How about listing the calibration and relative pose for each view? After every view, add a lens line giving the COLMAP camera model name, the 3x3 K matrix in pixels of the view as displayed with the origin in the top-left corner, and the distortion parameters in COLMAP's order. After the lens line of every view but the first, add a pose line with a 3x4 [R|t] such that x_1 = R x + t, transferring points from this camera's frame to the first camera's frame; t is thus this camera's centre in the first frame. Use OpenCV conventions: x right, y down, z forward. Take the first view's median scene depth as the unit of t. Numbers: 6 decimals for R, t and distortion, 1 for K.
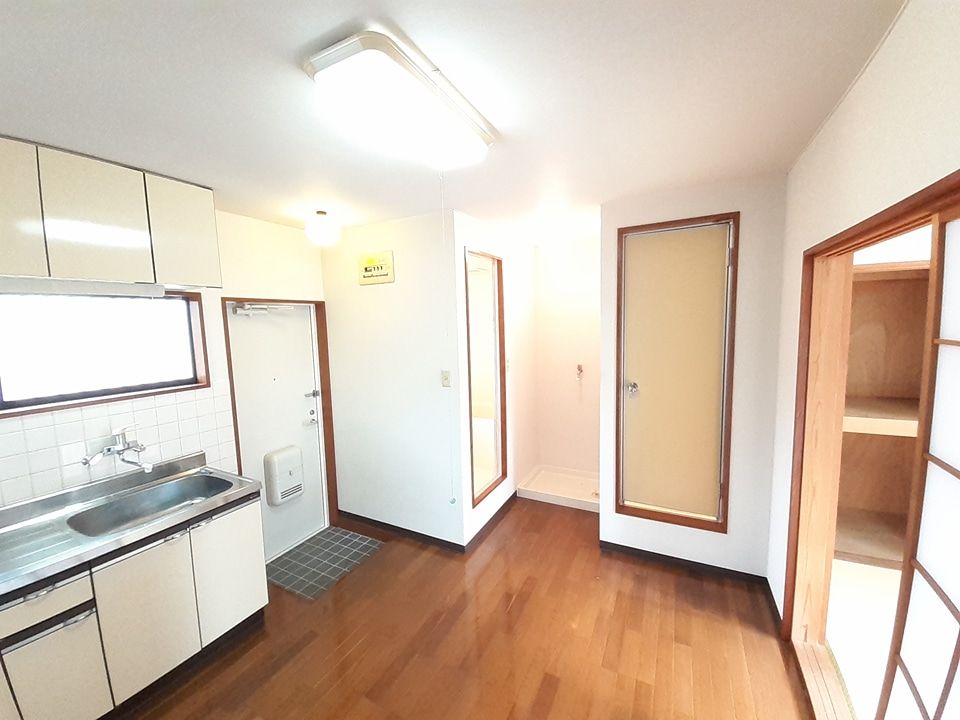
lens RADIAL K [[381.5, 0, 476.2], [0, 381.5, 361.3], [0, 0, 1]] dist [0.010985, -0.009888]
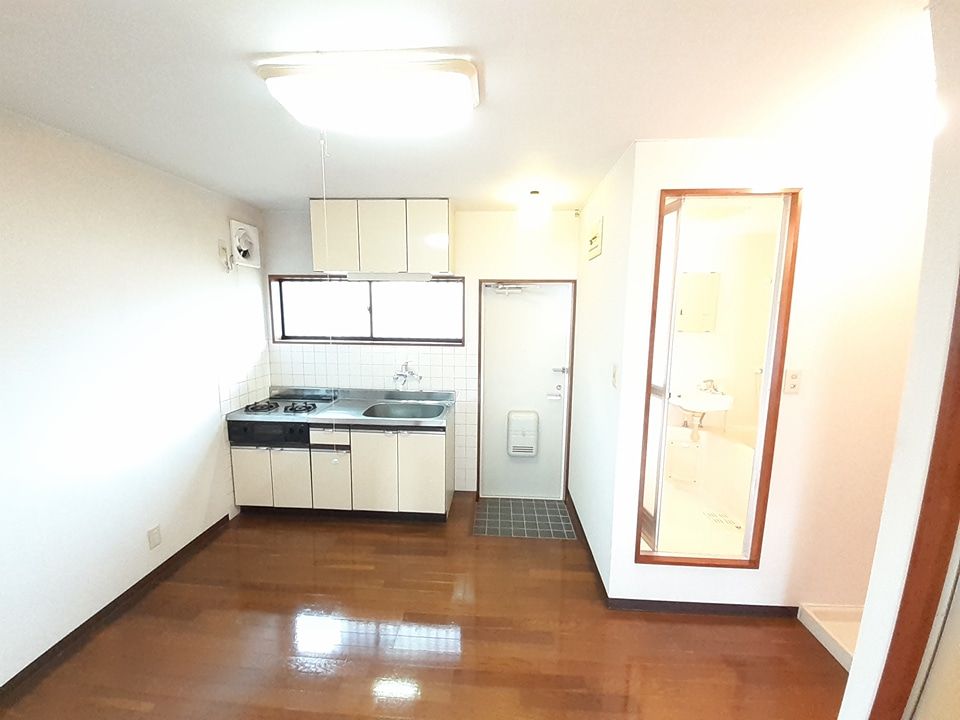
lens RADIAL K [[381.5, 0, 480.4], [0, 381.5, 359.0], [0, 0, 1]] dist [0.010985, -0.009888]
pose [[0.416467, 0.151216, -0.896487, 0.512866], [-0.115950, 0.986853, 0.112593, -0.045227], [0.901727, 0.057056, 0.428525, 0.444895]]
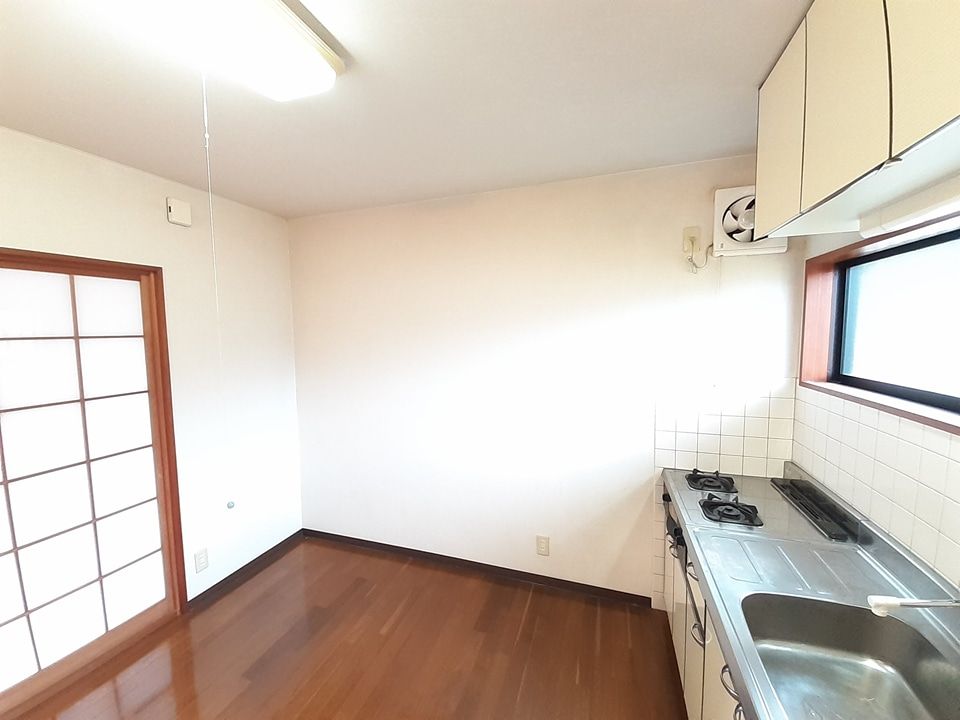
lens RADIAL K [[381.5, 0, 464.8], [0, 381.5, 353.0], [0, 0, 1]] dist [0.010985, -0.009888]
pose [[-0.990563, 0.048710, -0.128111, -0.253328], [0.025830, 0.984313, 0.174533, -0.067778], [0.134603, 0.169576, -0.976282, 0.954777]]
